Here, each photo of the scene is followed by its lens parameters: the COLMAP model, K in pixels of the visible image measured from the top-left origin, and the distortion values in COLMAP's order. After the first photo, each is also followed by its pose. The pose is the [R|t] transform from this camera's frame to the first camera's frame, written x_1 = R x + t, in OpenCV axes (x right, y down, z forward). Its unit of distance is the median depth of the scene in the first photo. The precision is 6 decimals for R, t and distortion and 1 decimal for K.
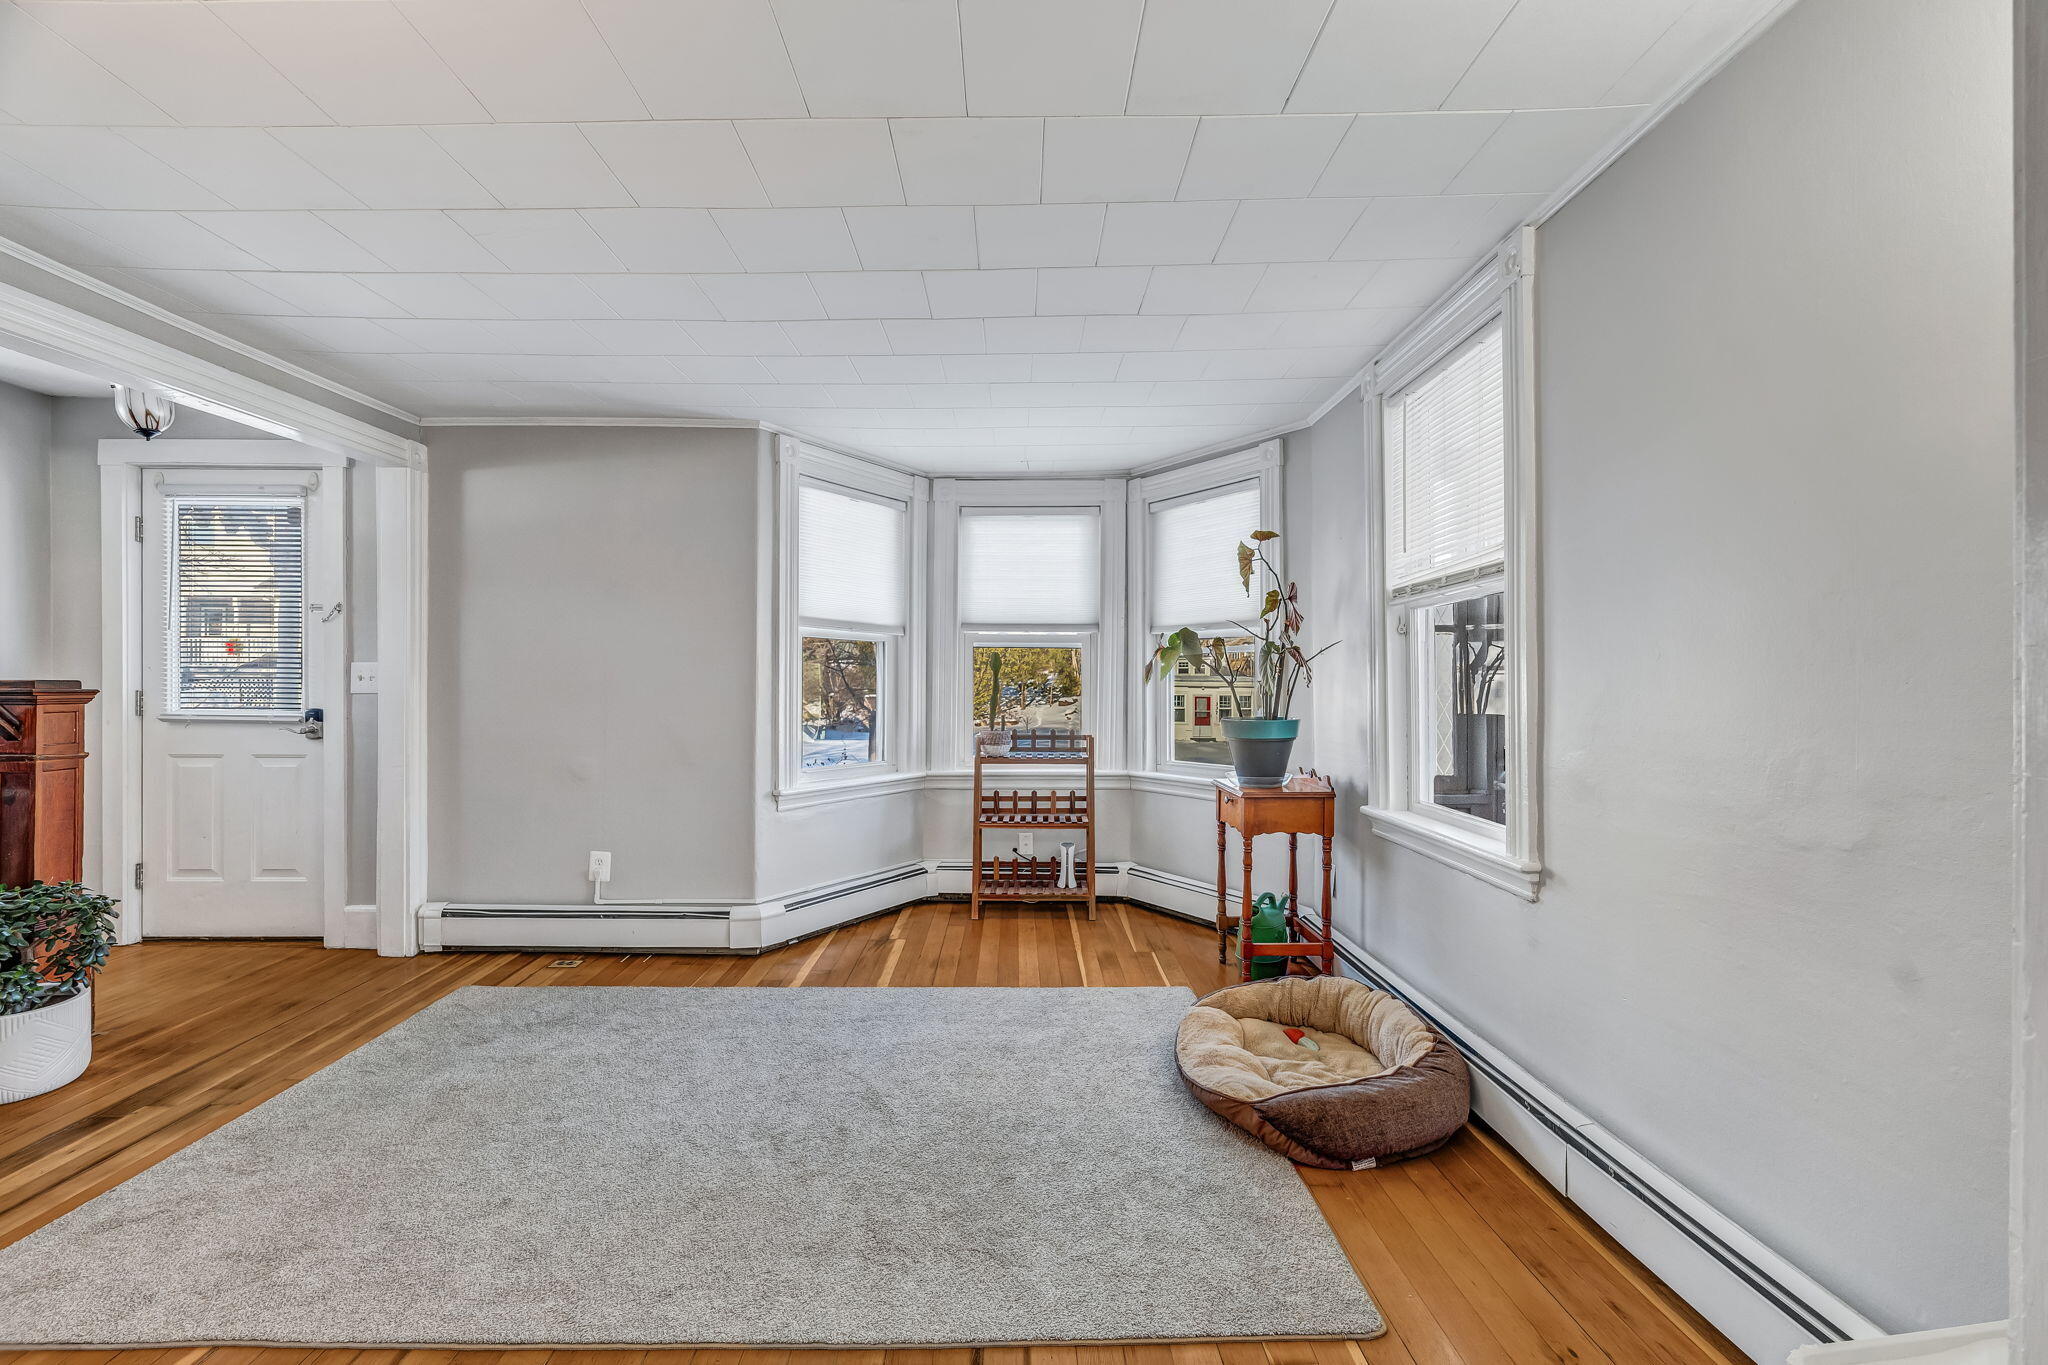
lens RADIAL K [[896.9, 0, 1019.1], [0, 896.9, 691.6], [0, 0, 1]] dist [-0.001111, 0.000288]
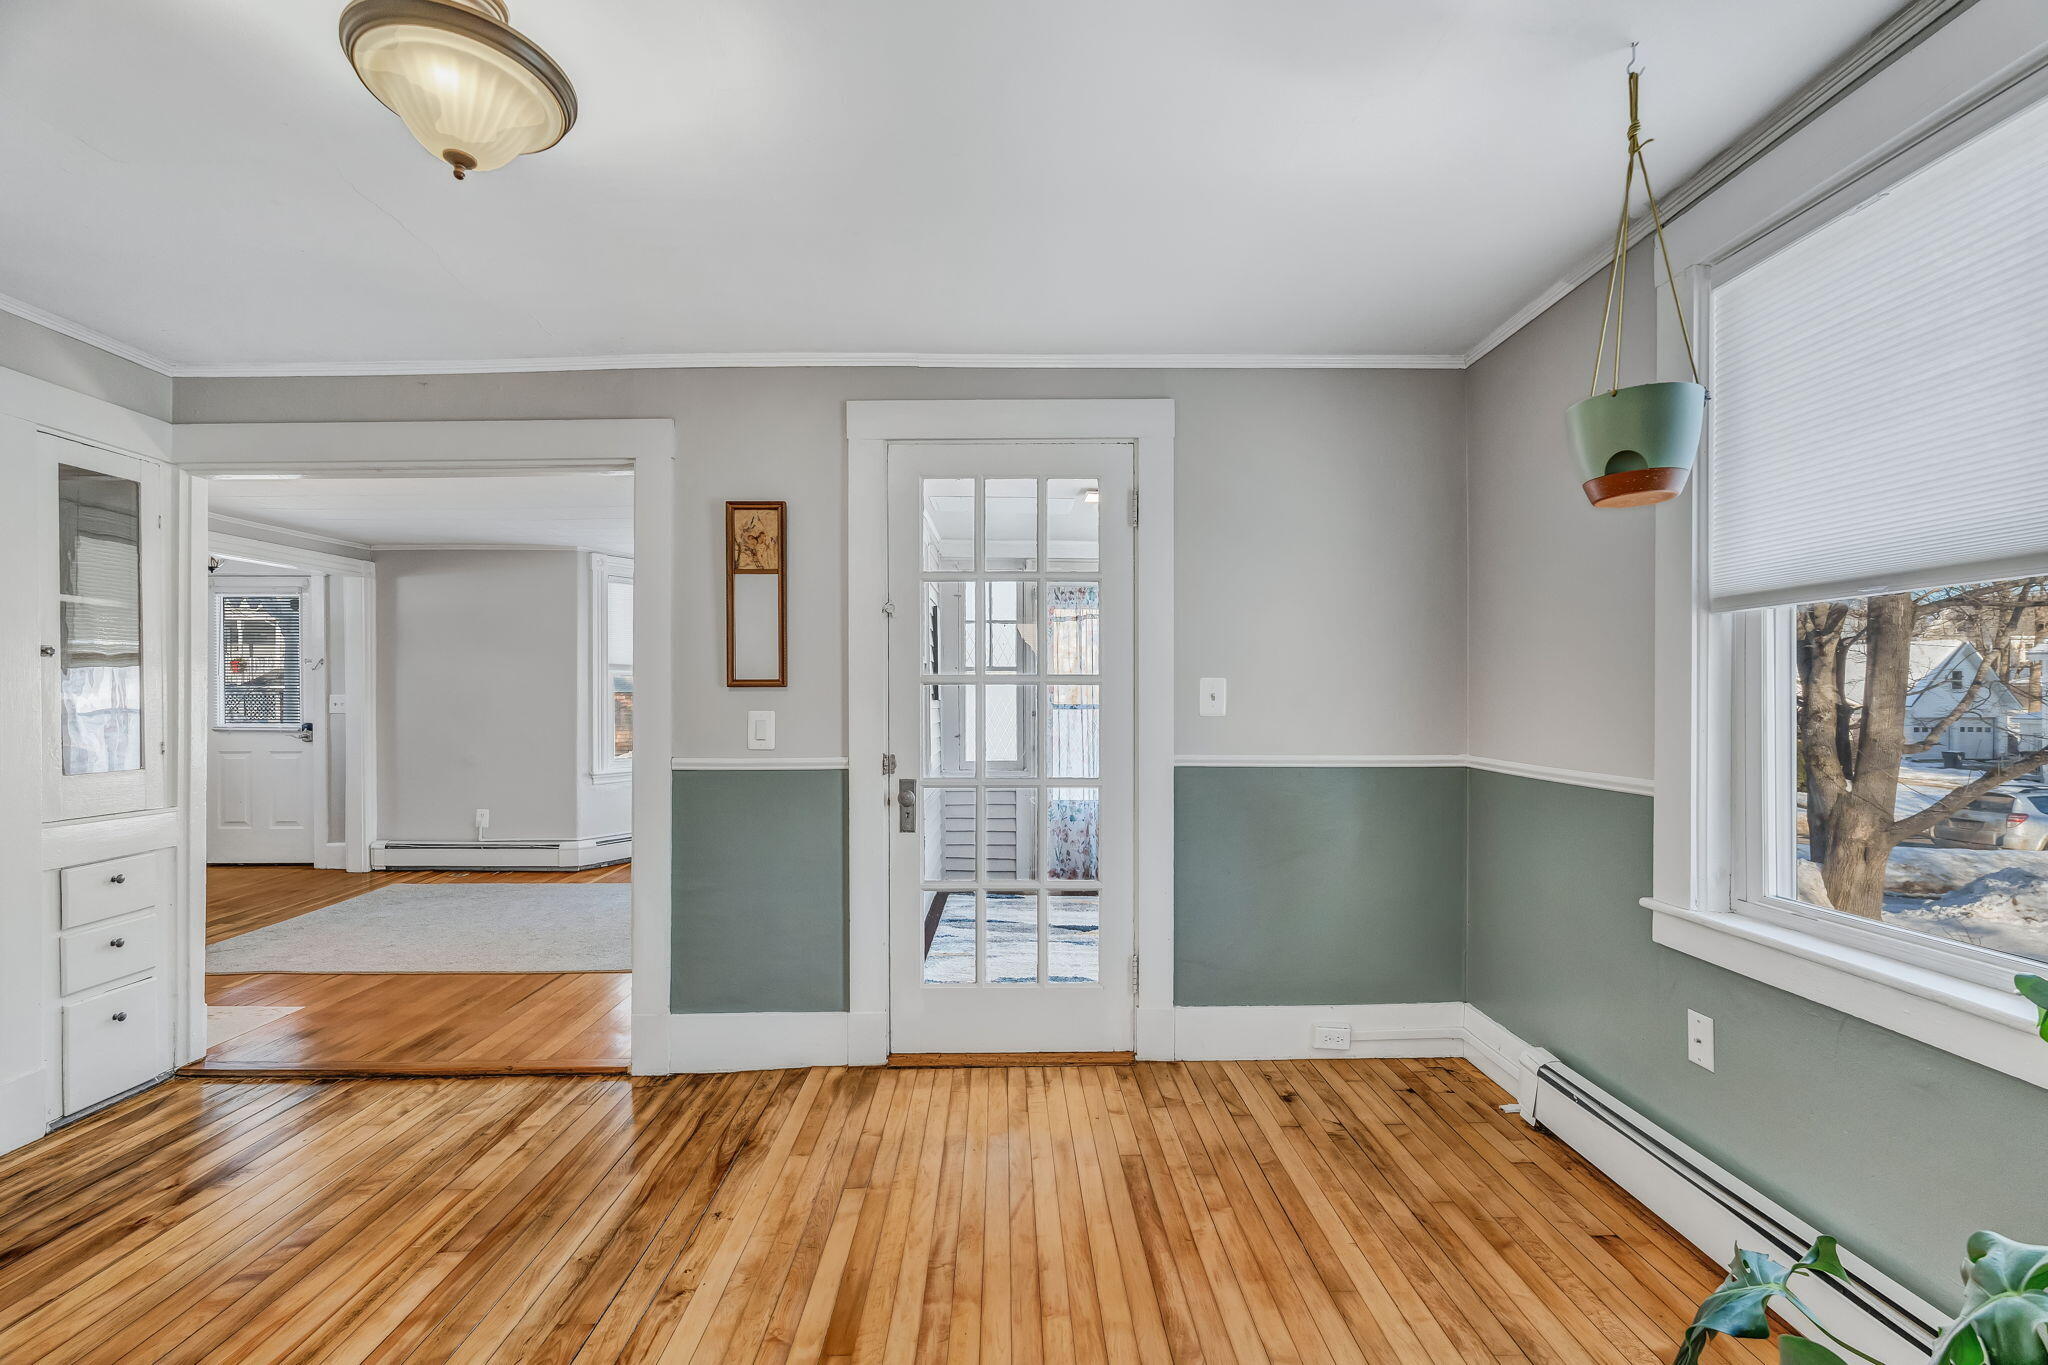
lens RADIAL K [[896.9, 0, 1022.9], [0, 896.9, 703.9], [0, 0, 1]] dist [-0.001111, 0.000288]
pose [[0.999987, -0.004209, 0.003024, 0.518914], [0.004200, 0.999987, 0.002822, -0.014977], [-0.003036, -0.002809, 0.999991, -0.644385]]
